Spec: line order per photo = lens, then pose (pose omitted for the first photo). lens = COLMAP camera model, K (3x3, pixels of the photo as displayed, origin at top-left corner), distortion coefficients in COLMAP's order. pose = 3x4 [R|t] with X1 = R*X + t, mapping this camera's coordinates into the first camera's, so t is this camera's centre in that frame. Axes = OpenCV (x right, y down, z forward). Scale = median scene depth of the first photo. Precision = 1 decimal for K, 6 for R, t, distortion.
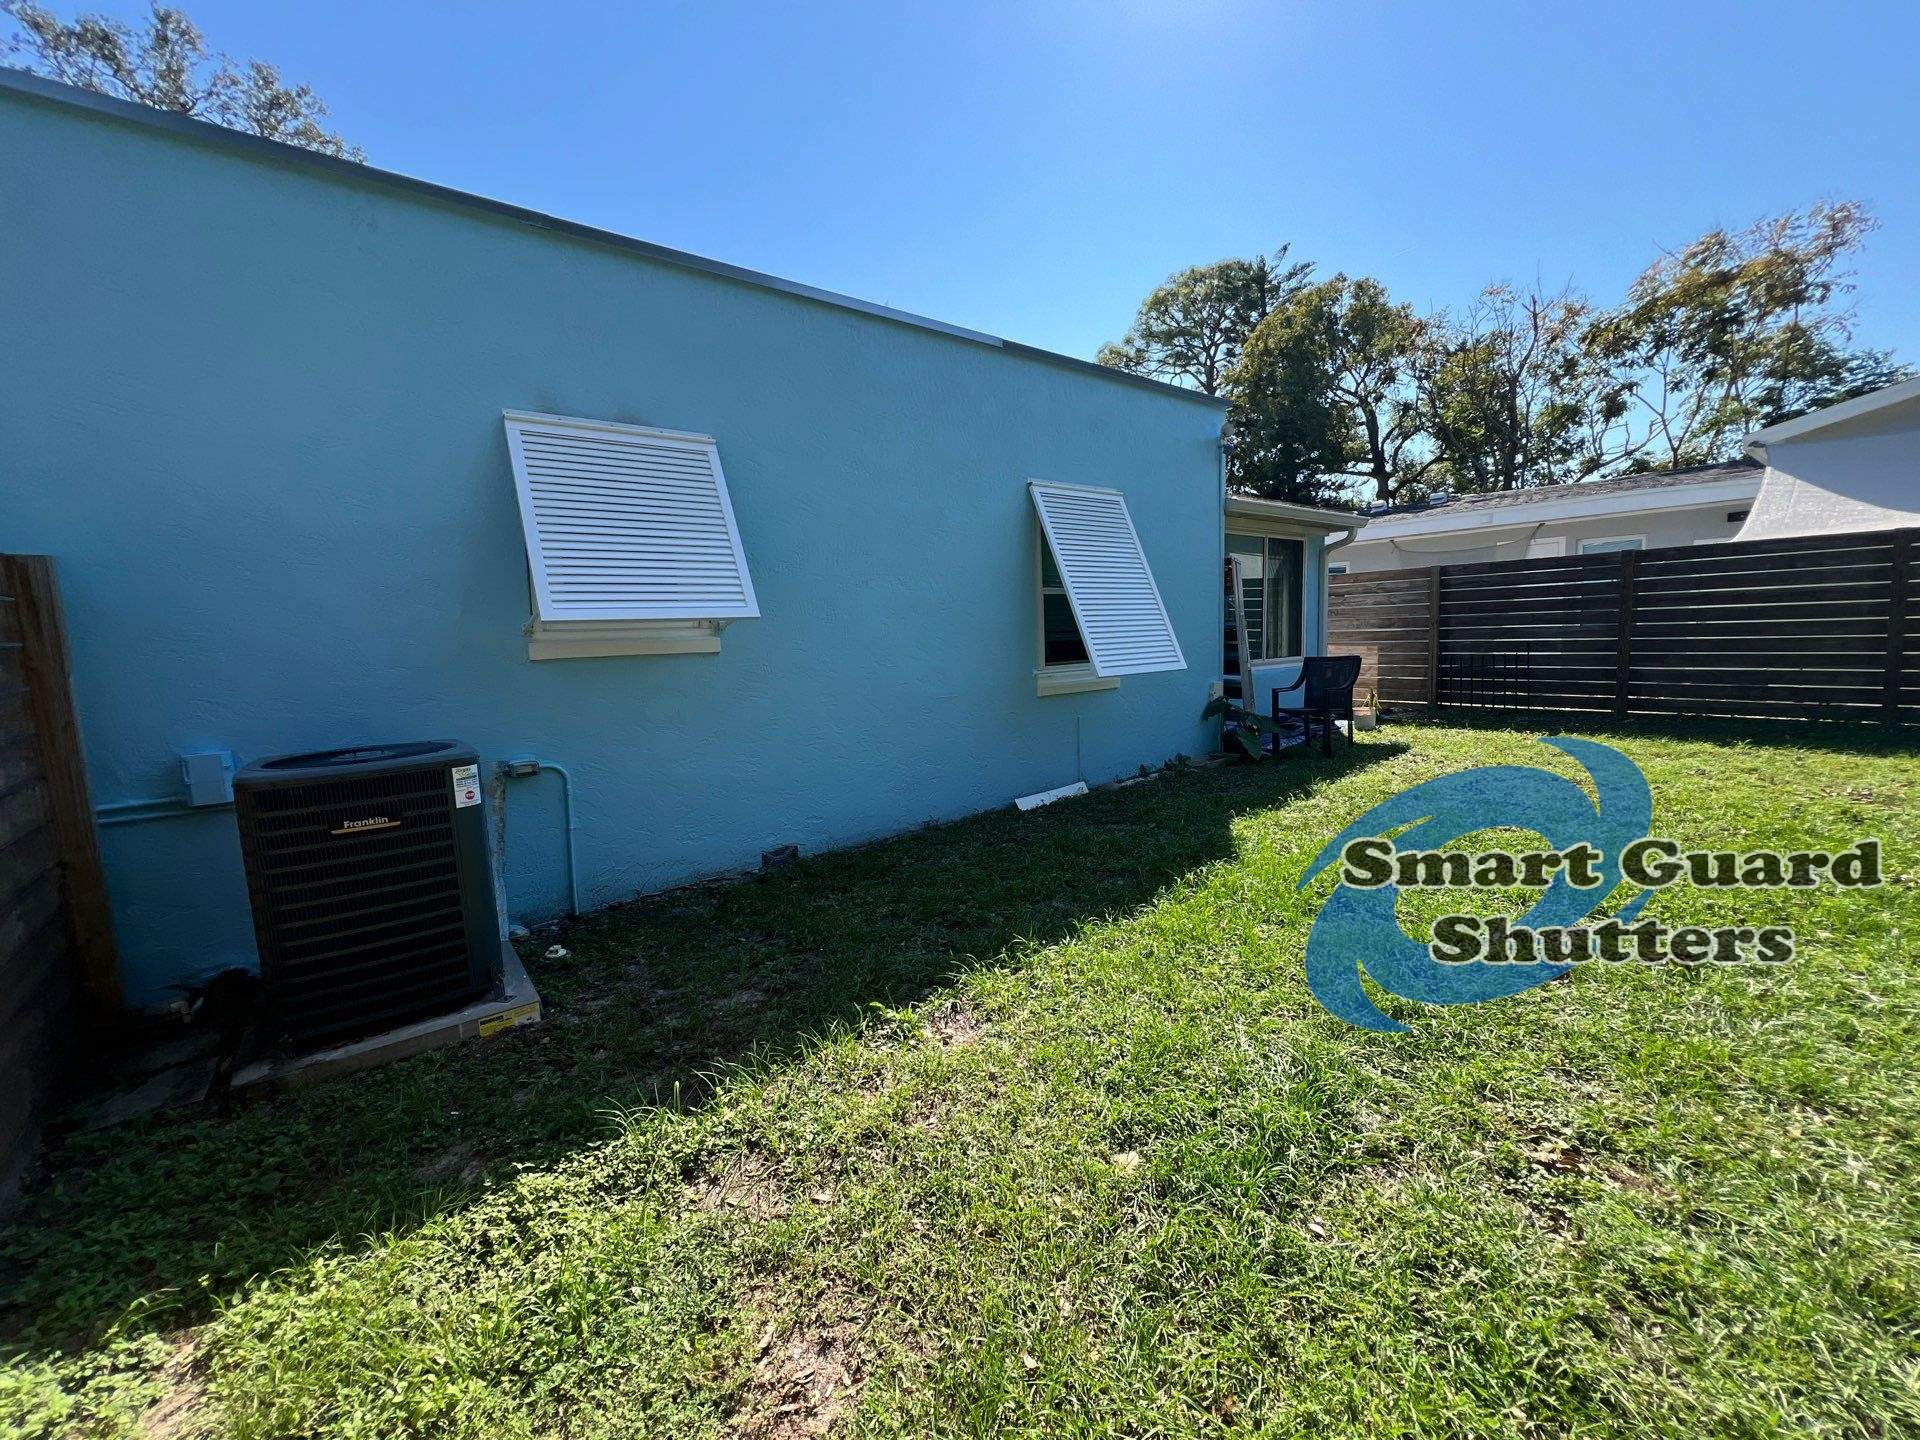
lens RADIAL K [[770.7, 0, 960.0], [0, 770.7, 720.0], [0, 0, 1]] dist [-0.004603, 0.000477]
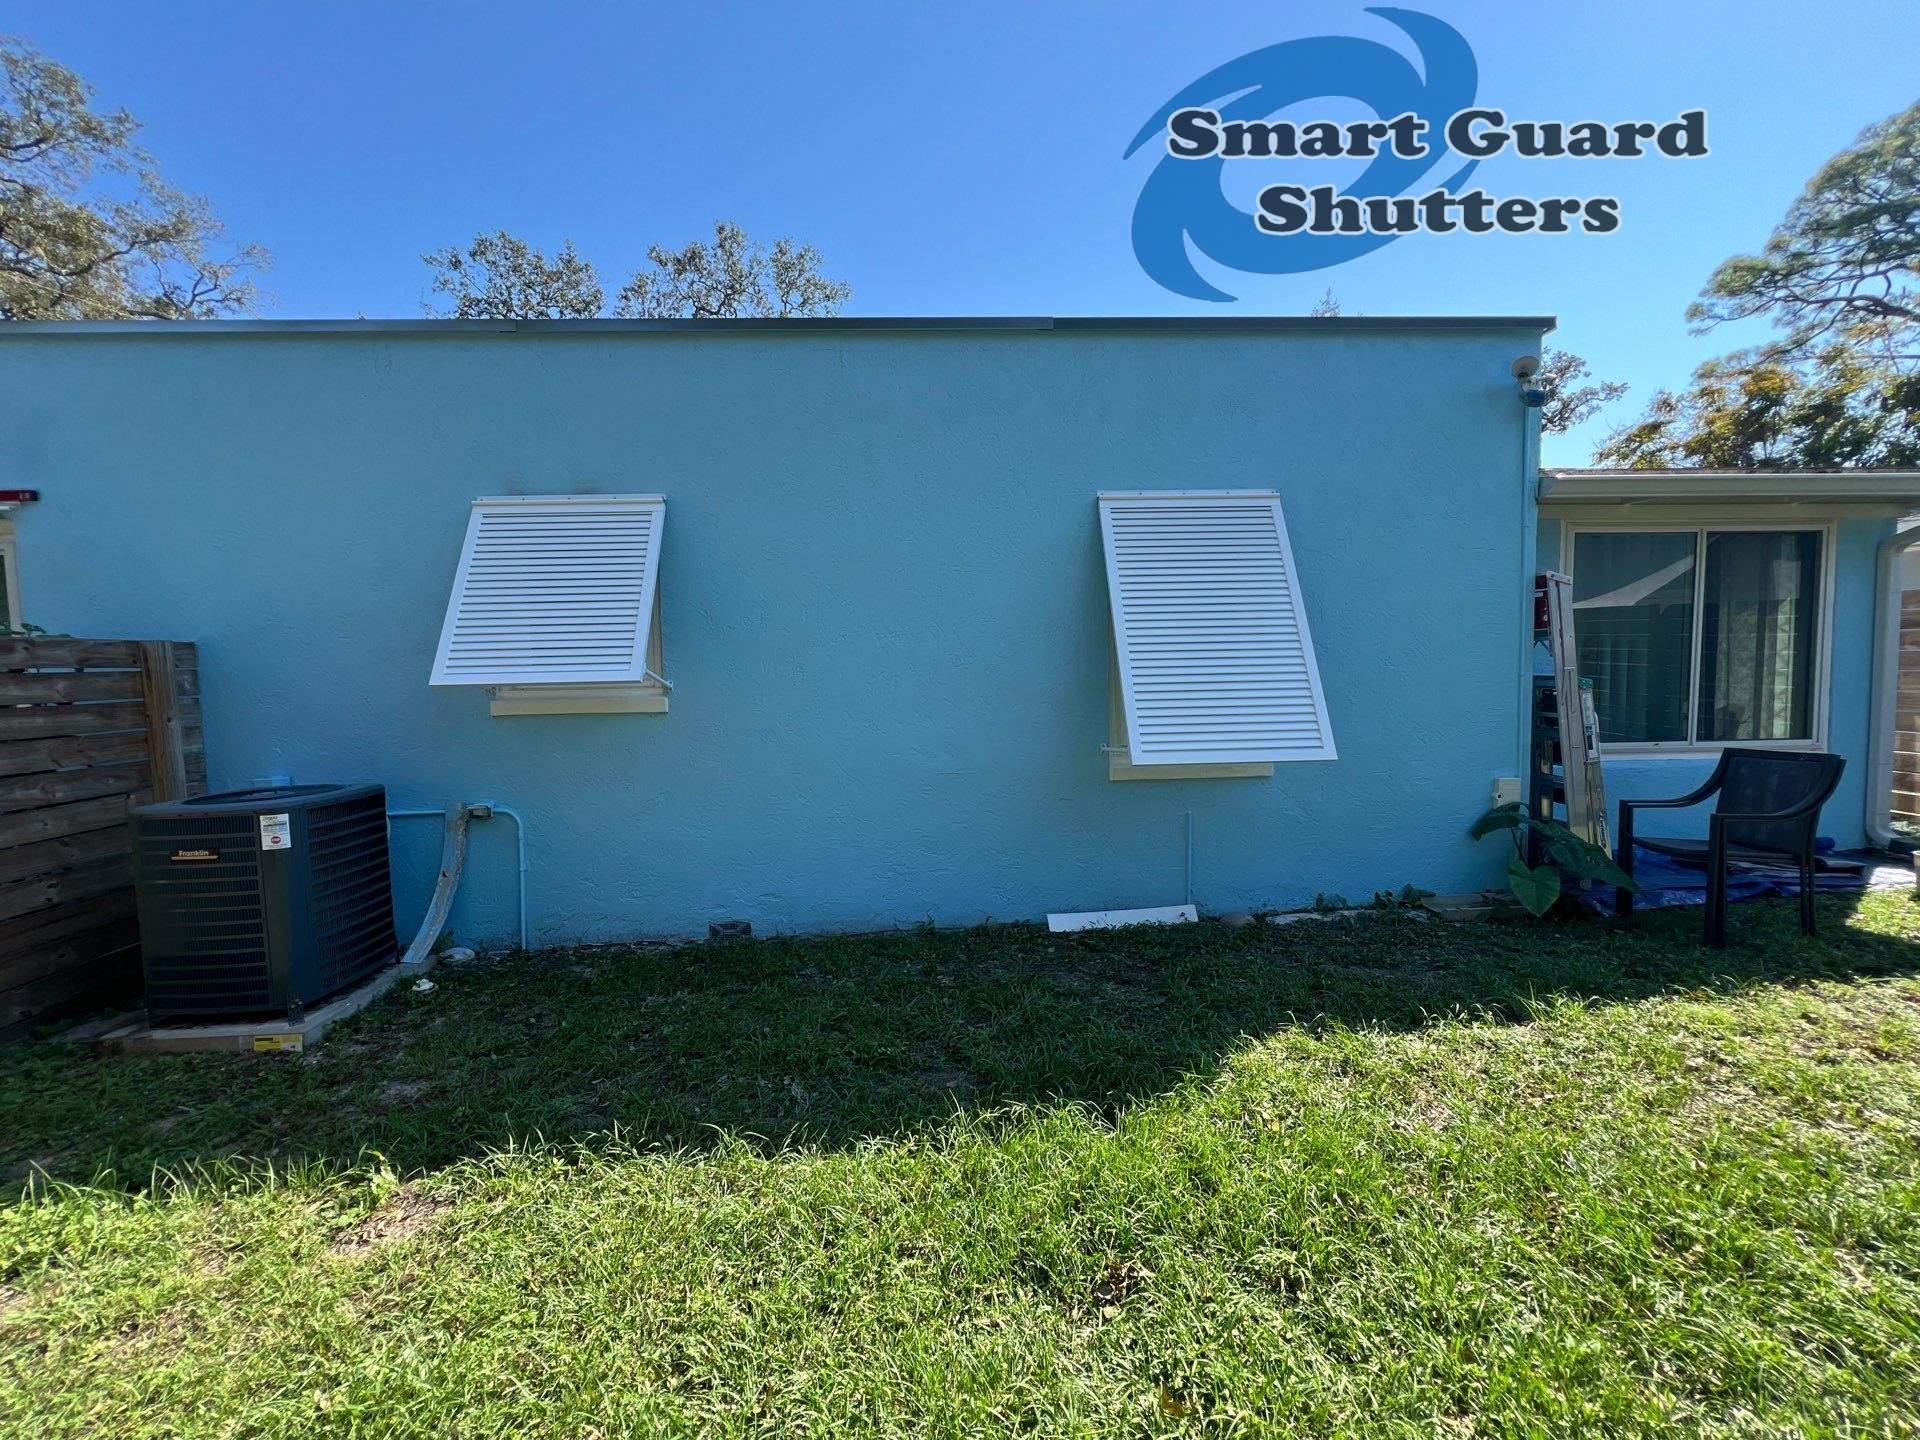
lens RADIAL K [[772.2, 0, 960.0], [0, 772.2, 720.0], [0, 0, 1]] dist [-0.003353, 0.000299]
pose [[0.810320, 0.055010, -0.583400, 0.431892], [-0.074524, 0.997174, -0.009485, -0.074039], [0.581230, 0.051164, 0.812130, 0.320897]]
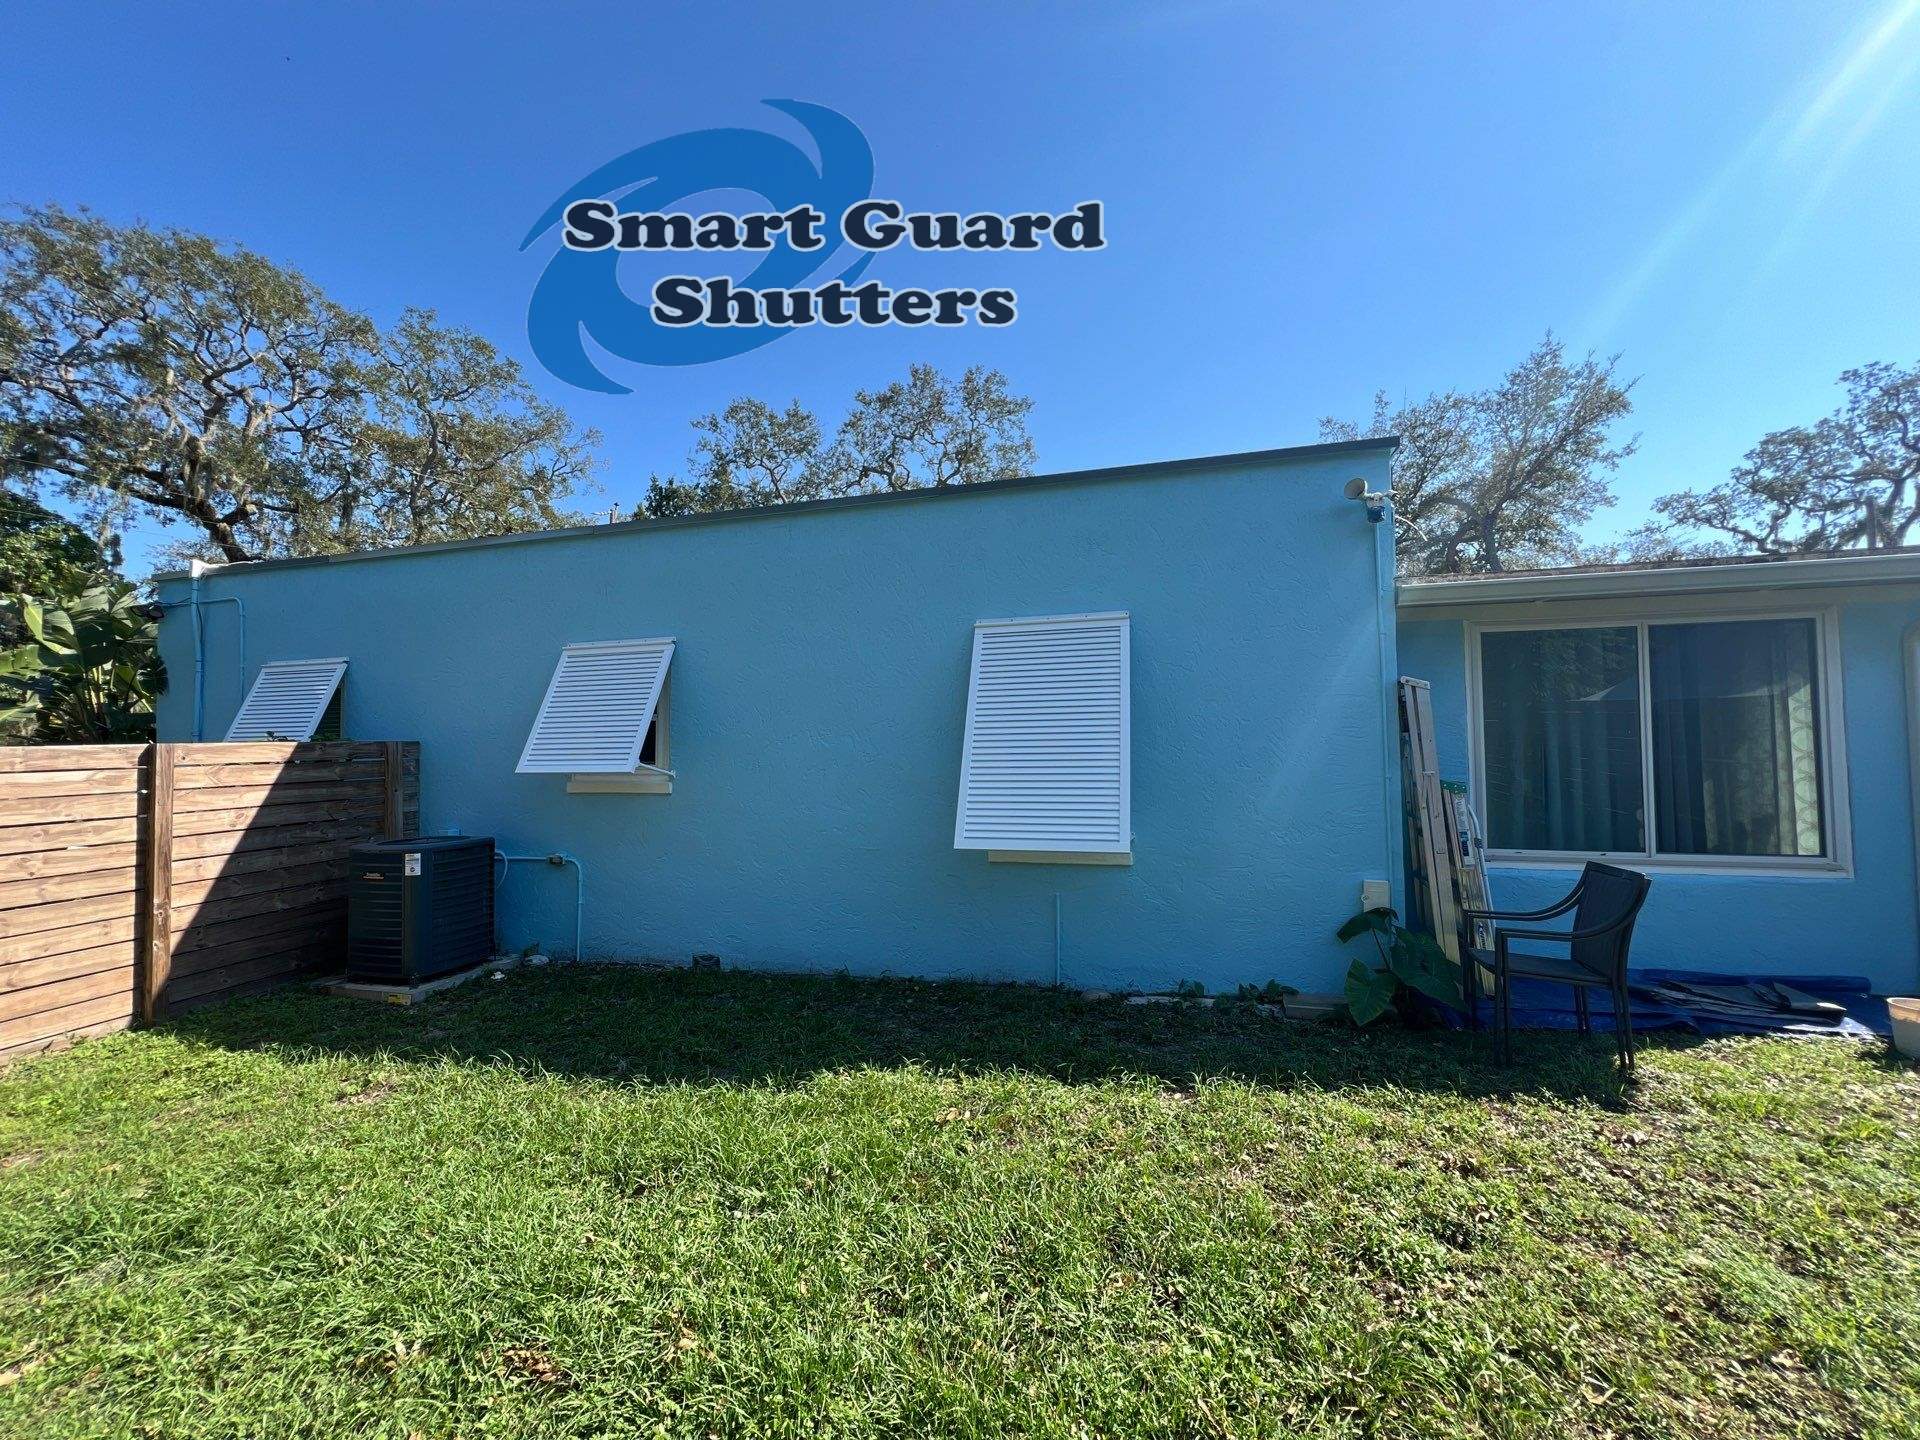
lens RADIAL K [[770.7, 0, 960.0], [0, 770.7, 720.0], [0, 0, 1]] dist [-0.004603, 0.000477]
pose [[0.584193, -0.001396, -0.811614, 0.820779], [-0.098629, 0.992465, -0.072700, -0.128088], [0.805600, 0.122520, 0.579653, 0.469079]]
